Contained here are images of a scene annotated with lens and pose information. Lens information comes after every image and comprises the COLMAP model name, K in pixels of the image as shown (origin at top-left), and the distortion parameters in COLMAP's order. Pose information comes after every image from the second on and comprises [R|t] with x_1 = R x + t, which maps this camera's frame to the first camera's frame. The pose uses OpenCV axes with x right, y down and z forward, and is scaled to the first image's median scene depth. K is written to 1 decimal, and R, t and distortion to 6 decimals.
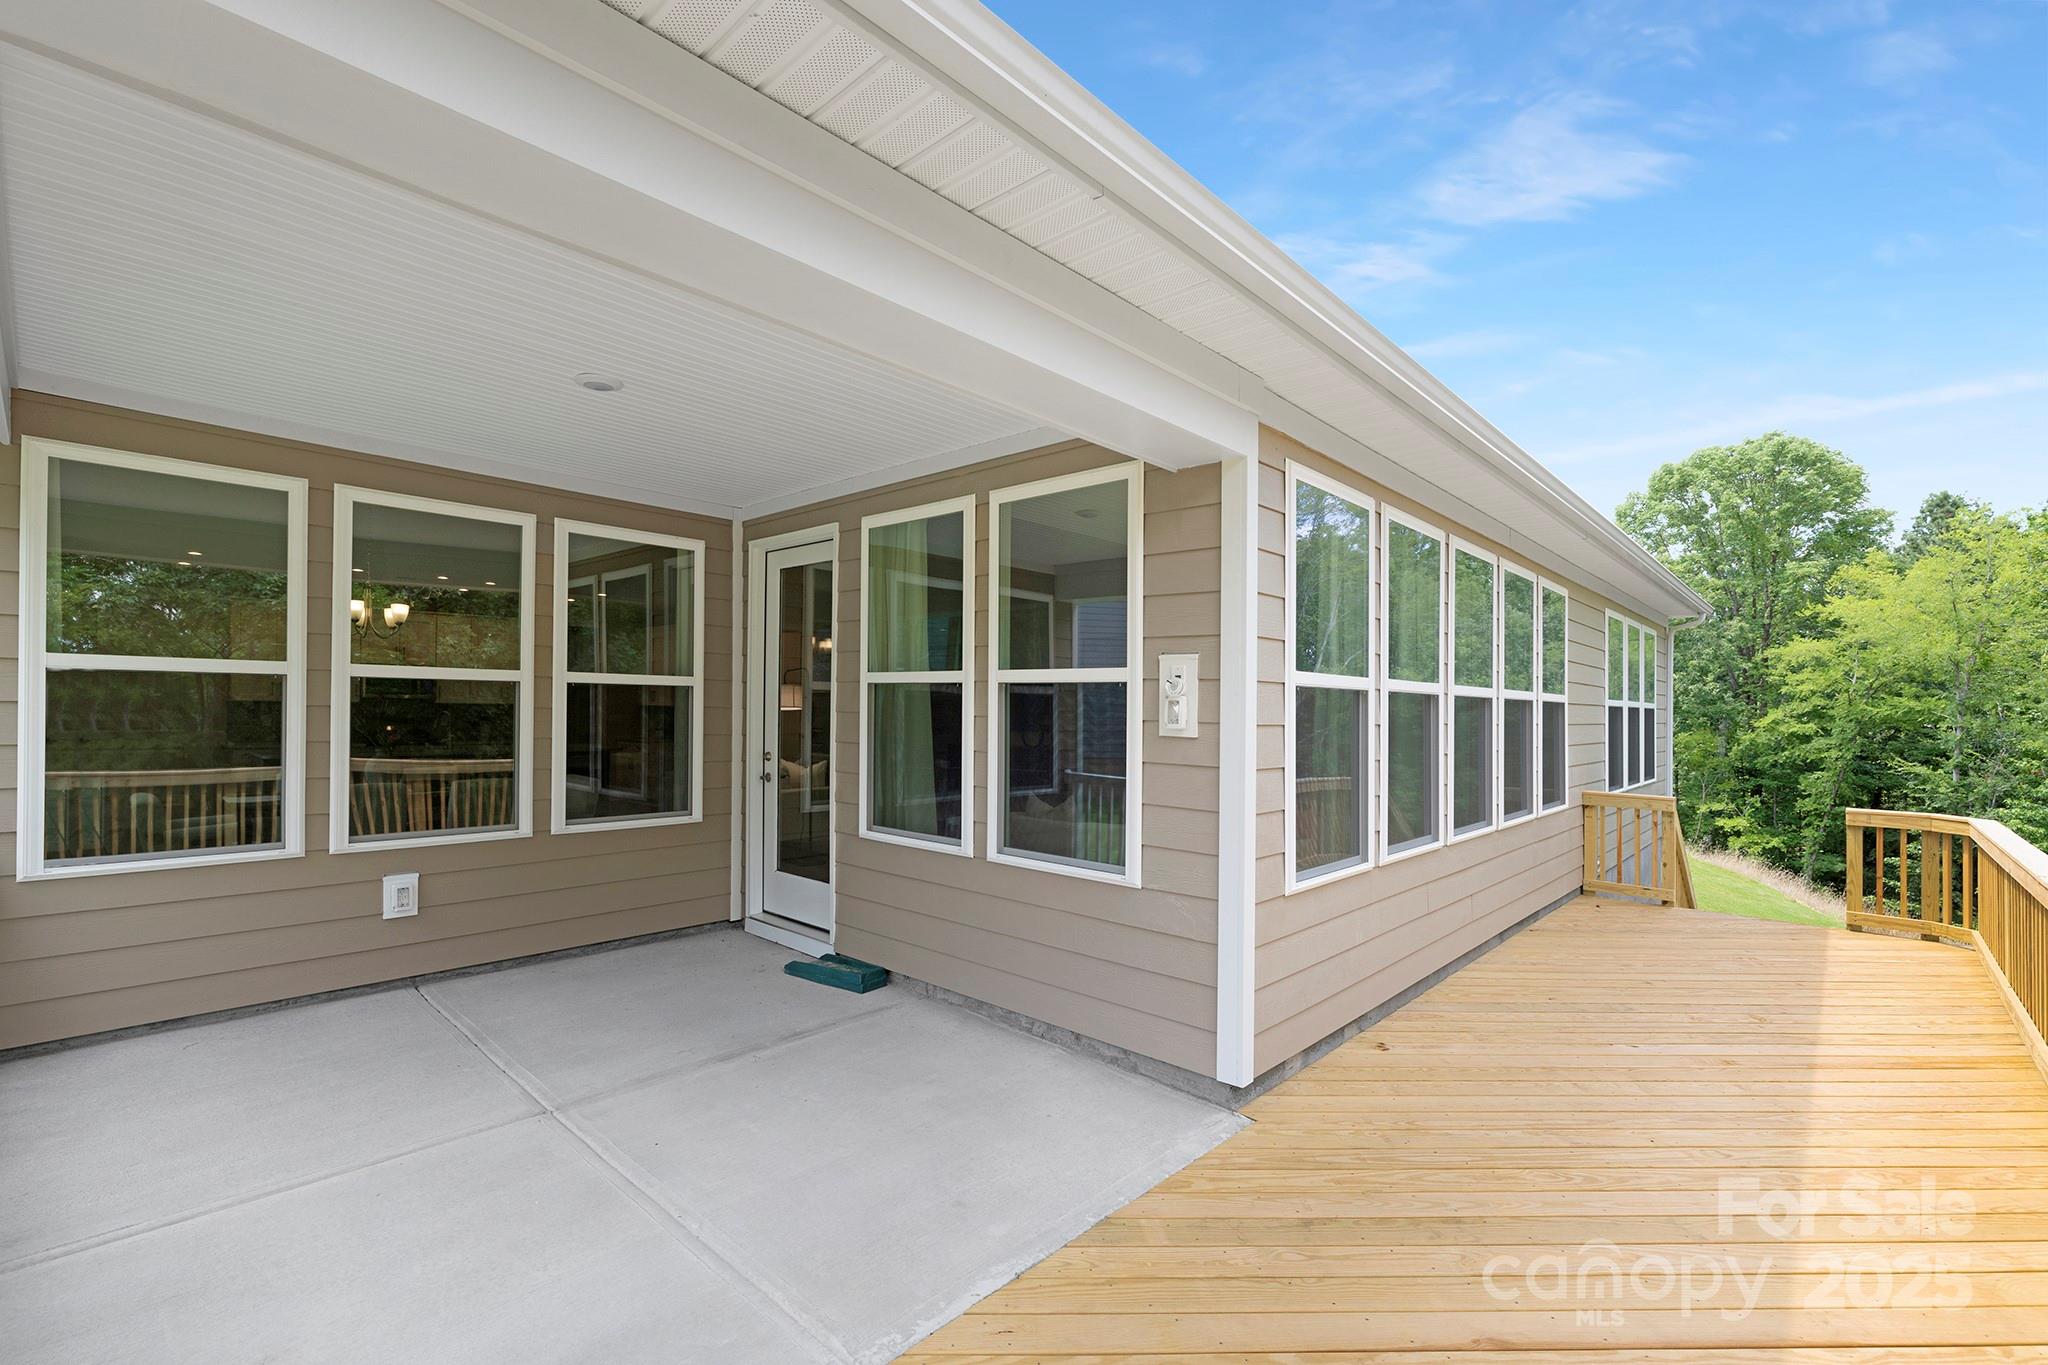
lens RADIAL K [[869.4, 0, 1017.2], [0, 869.4, 684.2], [0, 0, 1]] dist [-0.001036, -0.000500]
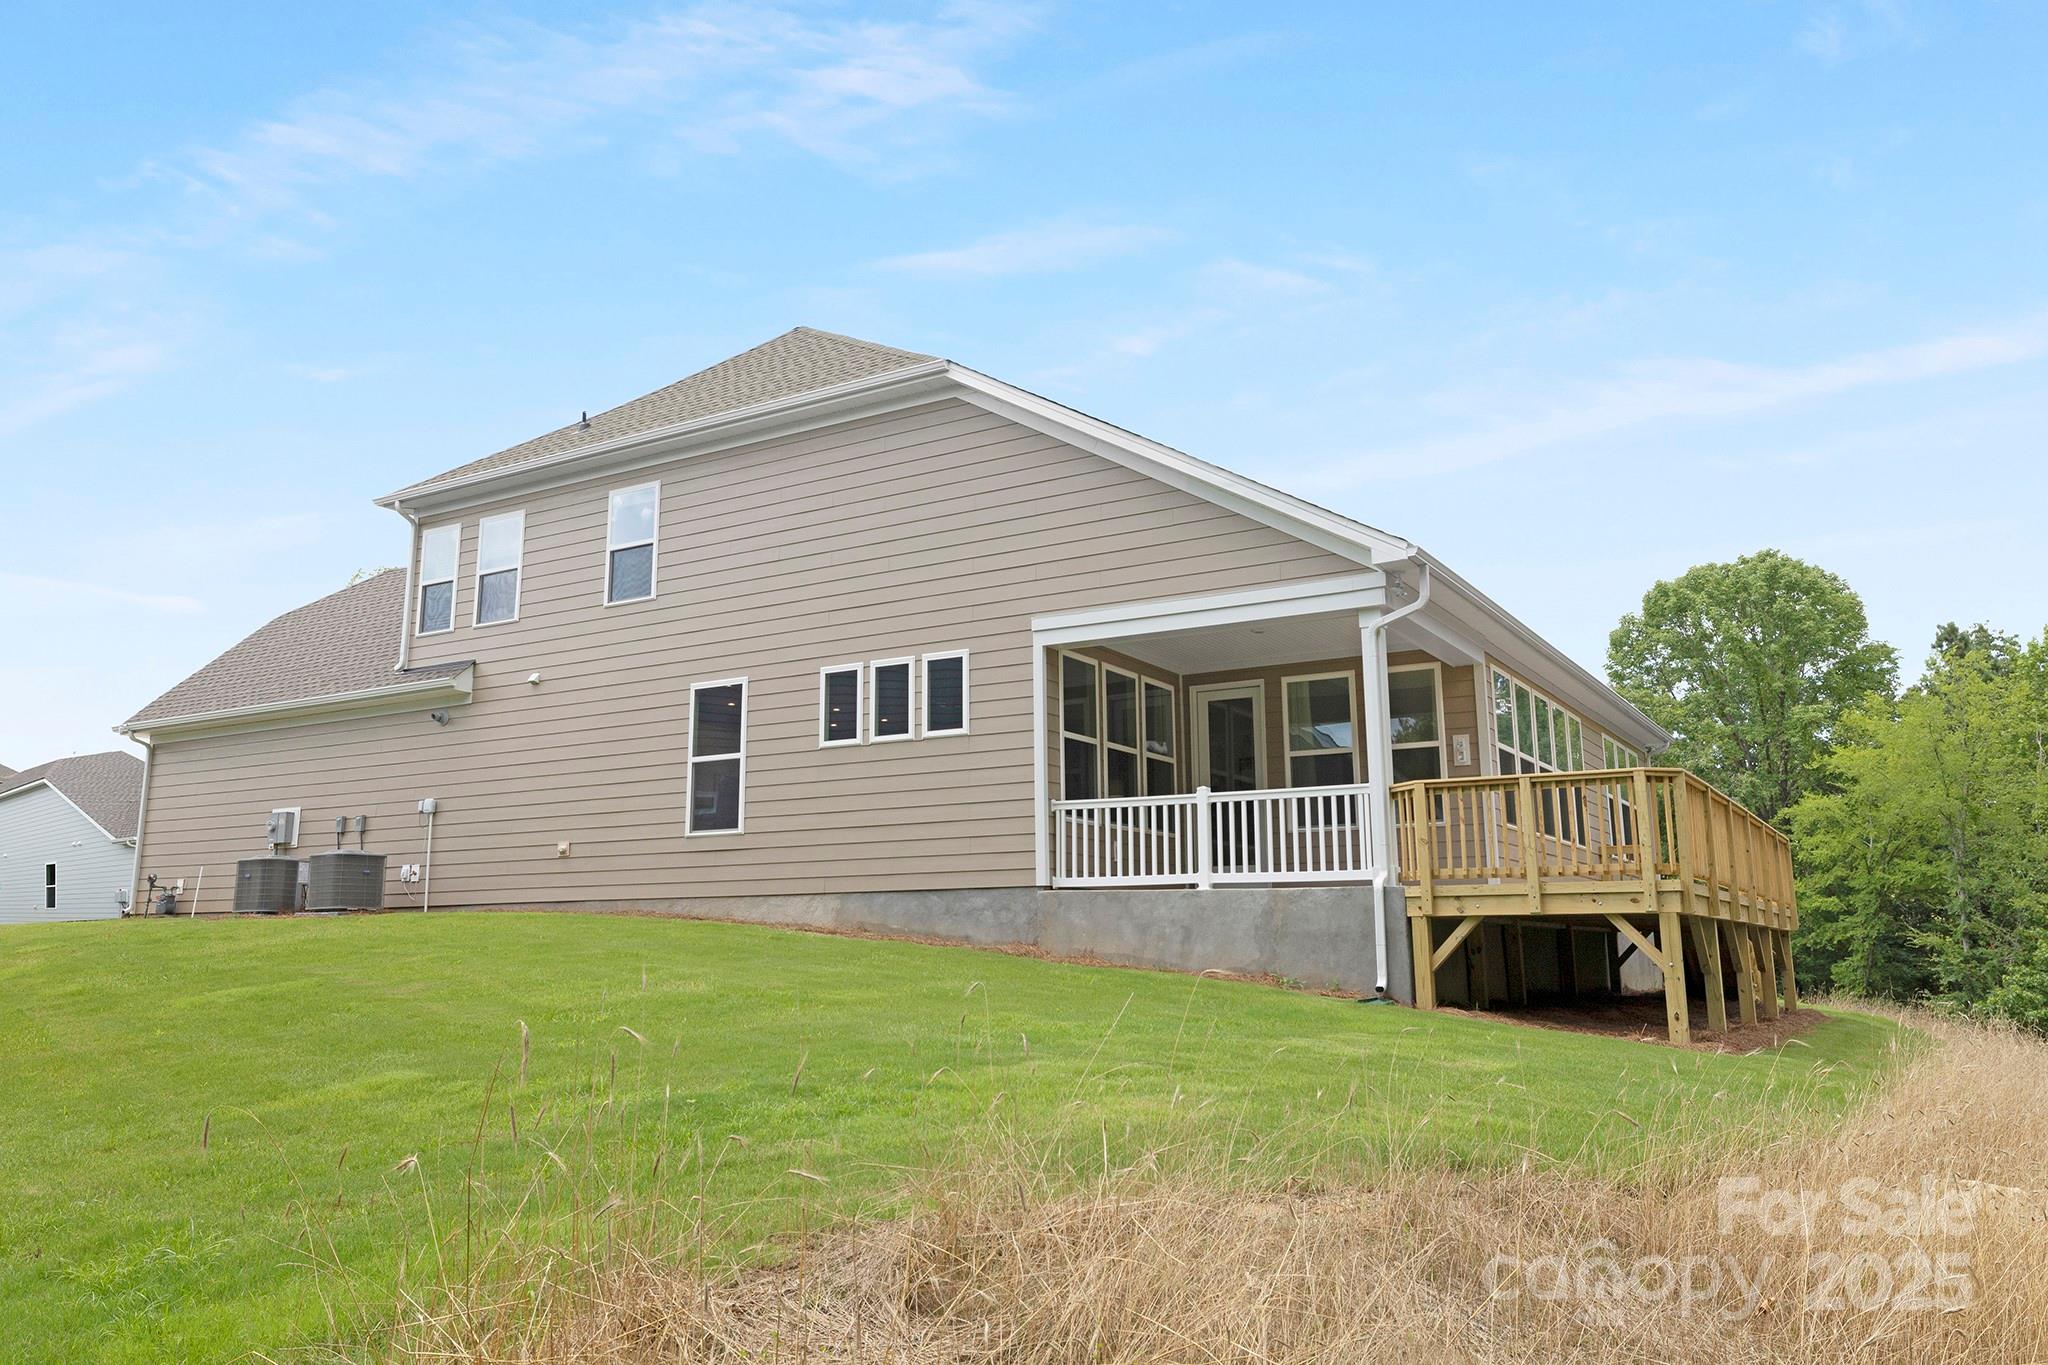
lens RADIAL K [[1533.8, 0, 1026.8], [0, 1533.8, 643.7], [0, 0, 1]] dist [-0.048554, 0.005504]
pose [[0.973965, 0.020466, 0.225774, -0.176129], [0.018604, 0.985341, -0.169576, 0.037300], [-0.225935, 0.169362, 0.959307, -0.262899]]
